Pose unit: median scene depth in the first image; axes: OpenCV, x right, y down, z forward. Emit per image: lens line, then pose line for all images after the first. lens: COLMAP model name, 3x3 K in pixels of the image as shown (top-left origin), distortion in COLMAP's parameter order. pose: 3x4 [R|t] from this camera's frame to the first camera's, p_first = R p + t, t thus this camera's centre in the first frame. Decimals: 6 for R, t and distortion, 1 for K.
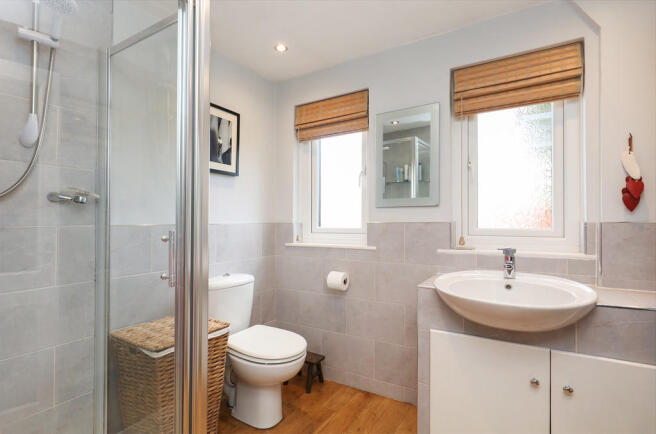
lens RADIAL K [[323.0, 0, 328.0], [0, 323.0, 217.0], [0, 0, 1]] dist [-0.000203, 0.000024]
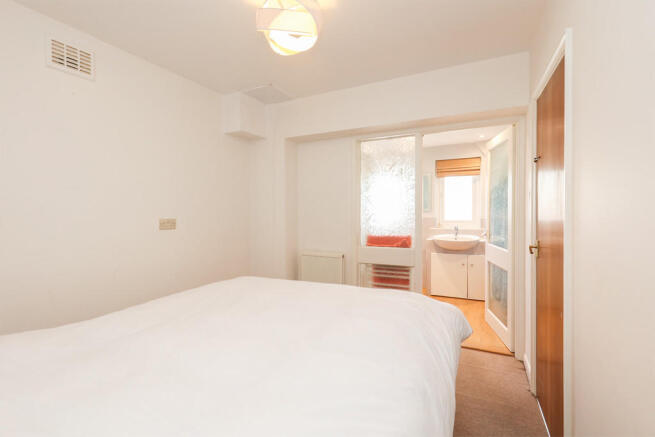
lens RADIAL K [[288.6, 0, 327.5], [0, 288.6, 218.5], [0, 0, 1]] dist [-0.001475, -0.000575]
pose [[0.996012, -0.002290, 0.089192, -0.856328], [0.000413, 0.999778, 0.021057, -0.030876], [-0.089220, -0.020936, 0.995792, -1.536420]]
